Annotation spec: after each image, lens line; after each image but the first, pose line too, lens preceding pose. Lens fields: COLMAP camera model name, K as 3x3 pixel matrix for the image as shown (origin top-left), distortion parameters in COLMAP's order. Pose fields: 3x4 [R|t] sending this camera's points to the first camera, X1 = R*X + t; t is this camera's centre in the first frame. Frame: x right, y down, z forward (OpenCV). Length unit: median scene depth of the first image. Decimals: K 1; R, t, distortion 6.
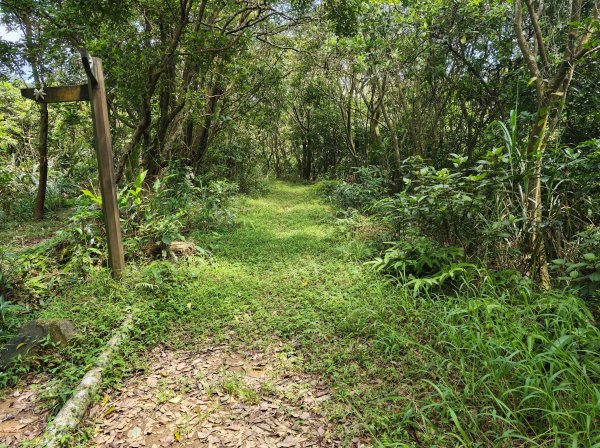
lens RADIAL K [[408.5, 0, 300.9], [0, 408.5, 224.4], [0, 0, 1]] dist [0.002105, -0.001150]
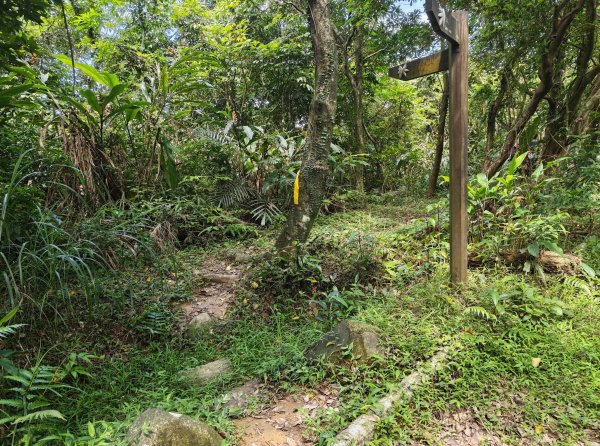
lens RADIAL K [[408.5, 0, 300.0], [0, 408.5, 226.2], [0, 0, 1]] dist [0.002105, -0.001150]
pose [[0.595538, 0.140027, -0.791029, -0.004923], [-0.088187, 0.990136, 0.108879, -0.052534], [0.798472, 0.004917, 0.602011, 0.255962]]
